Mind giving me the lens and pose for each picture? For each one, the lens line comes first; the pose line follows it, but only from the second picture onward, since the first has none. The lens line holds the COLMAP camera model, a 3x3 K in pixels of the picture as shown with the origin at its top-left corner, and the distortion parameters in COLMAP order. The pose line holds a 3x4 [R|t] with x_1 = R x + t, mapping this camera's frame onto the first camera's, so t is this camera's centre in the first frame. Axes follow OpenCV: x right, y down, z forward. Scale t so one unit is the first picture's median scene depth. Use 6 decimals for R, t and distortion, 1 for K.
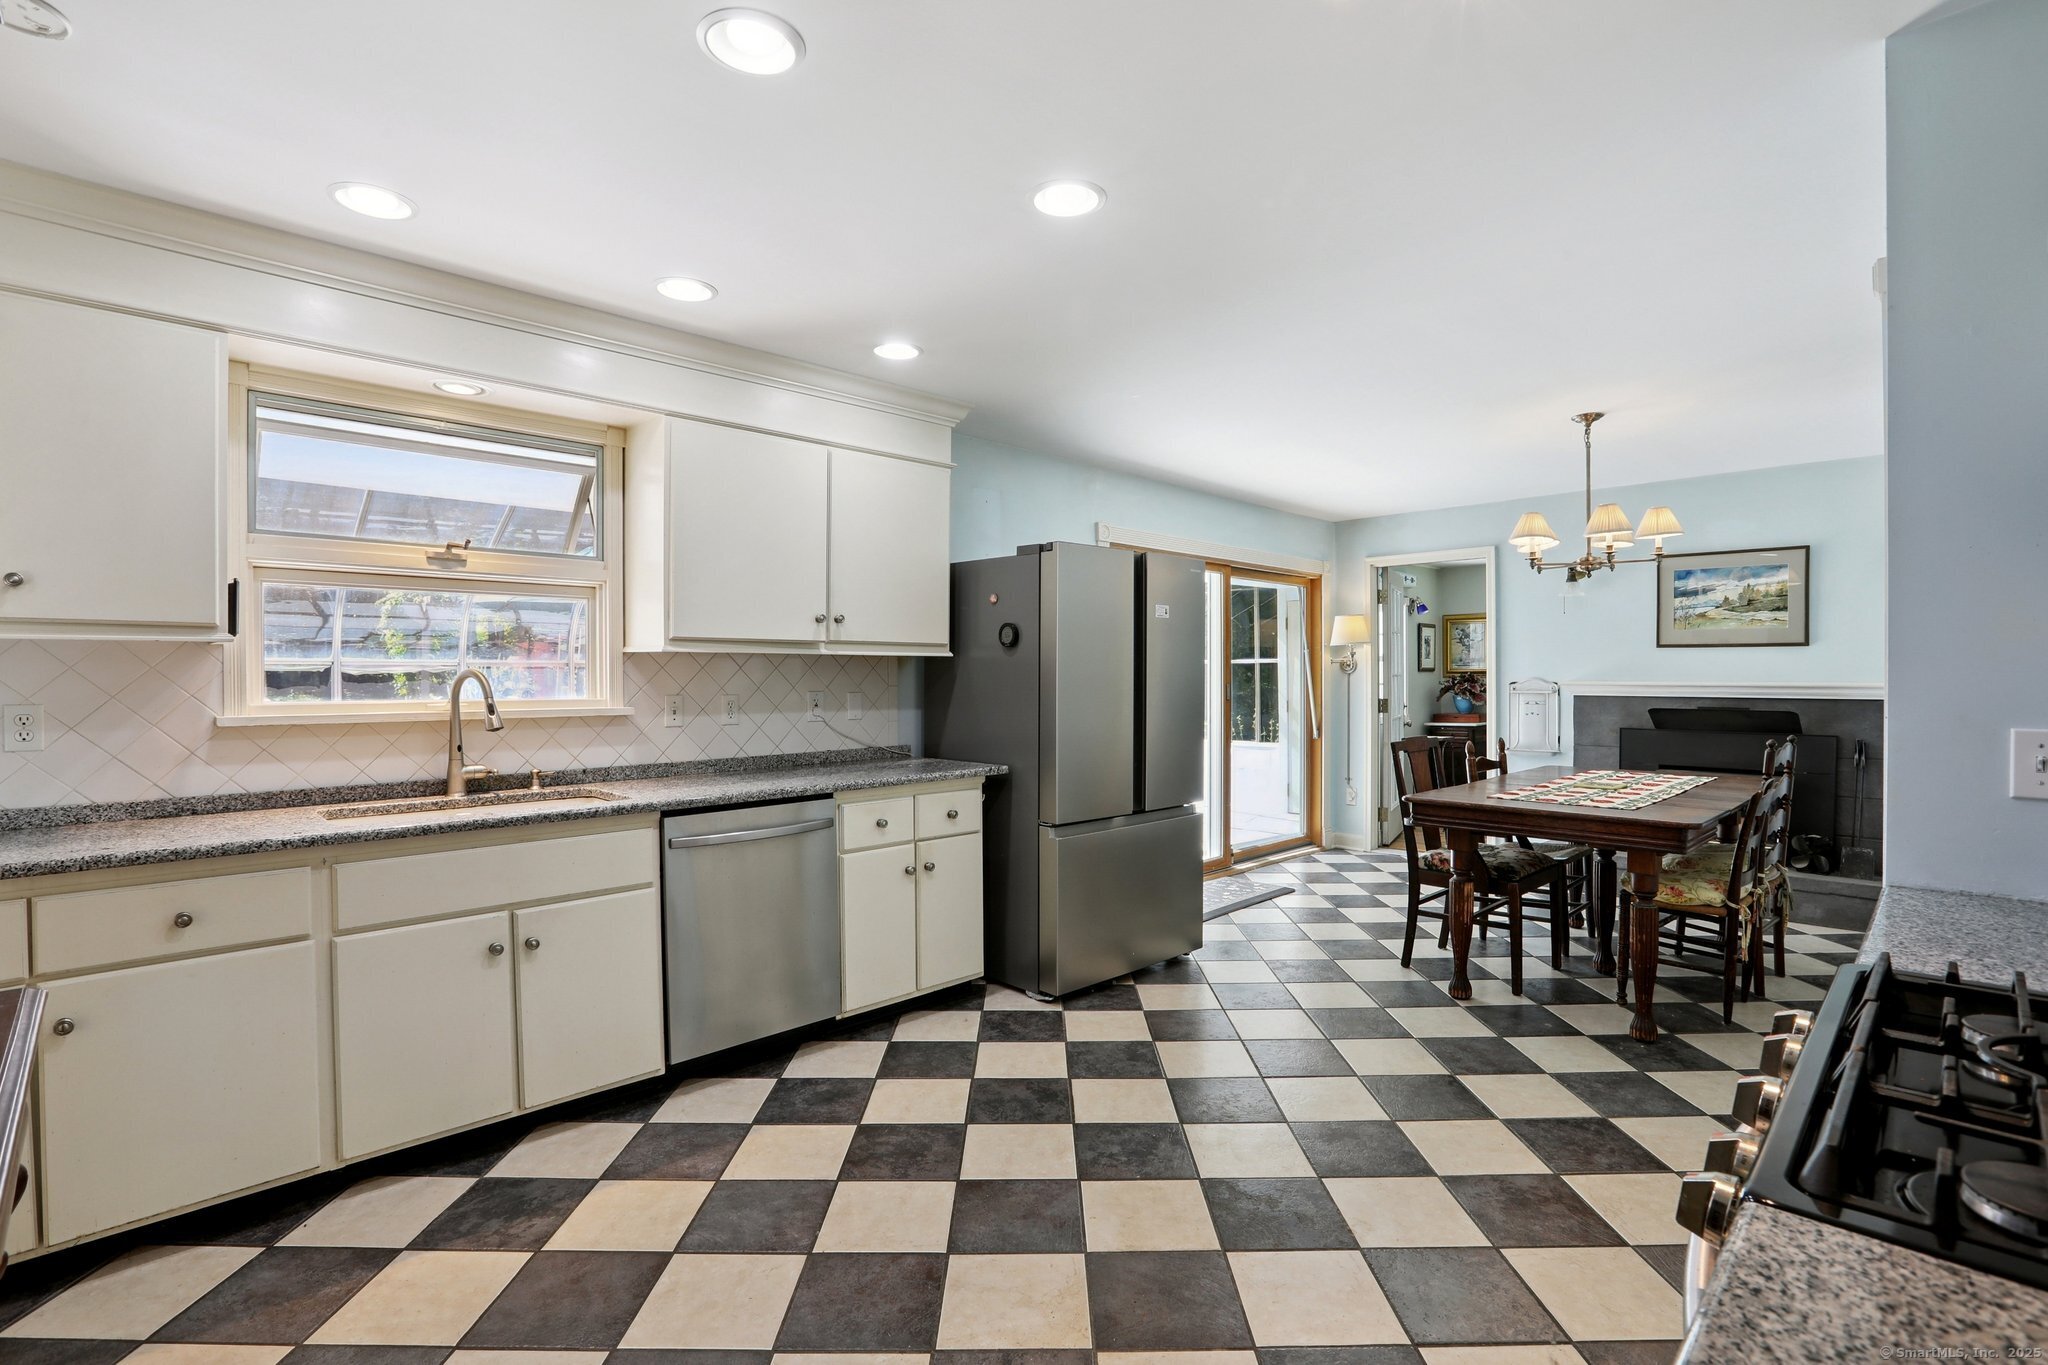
lens RADIAL K [[939.0, 0, 1031.6], [0, 939.0, 681.3], [0, 0, 1]] dist [-0.015863, 0.003042]
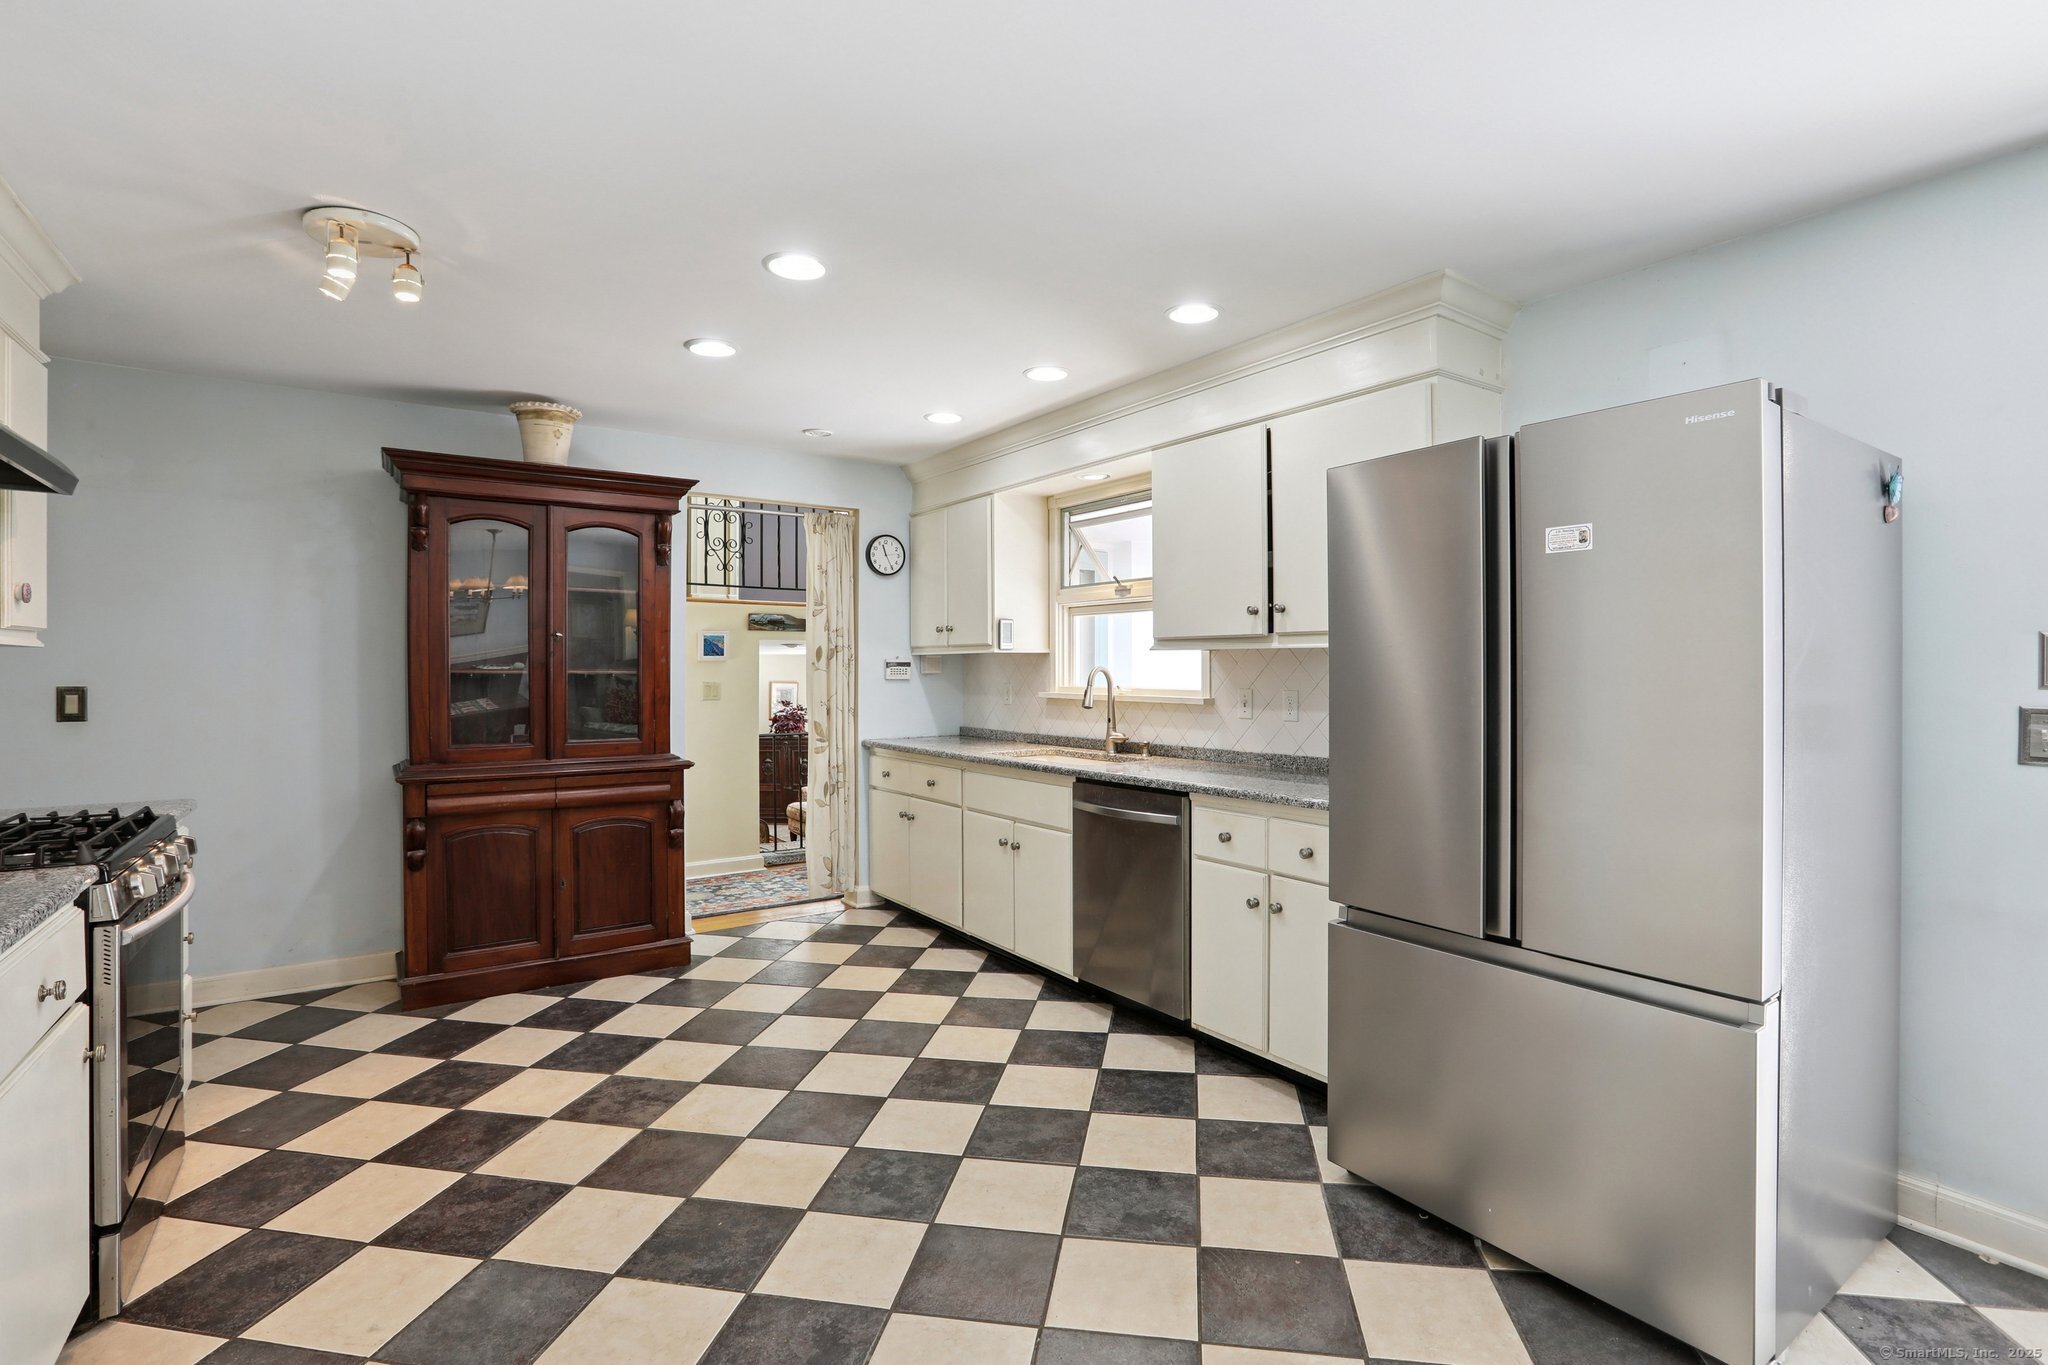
lens RADIAL K [[939.0, 0, 1031.6], [0, 939.0, 678.8], [0, 0, 1]] dist [-0.015863, 0.003042]
pose [[-0.135874, 0.012948, -0.990642, 0.881667], [-0.005400, 0.999890, 0.013810, -0.013246], [0.990711, 0.007226, -0.135789, 1.102919]]
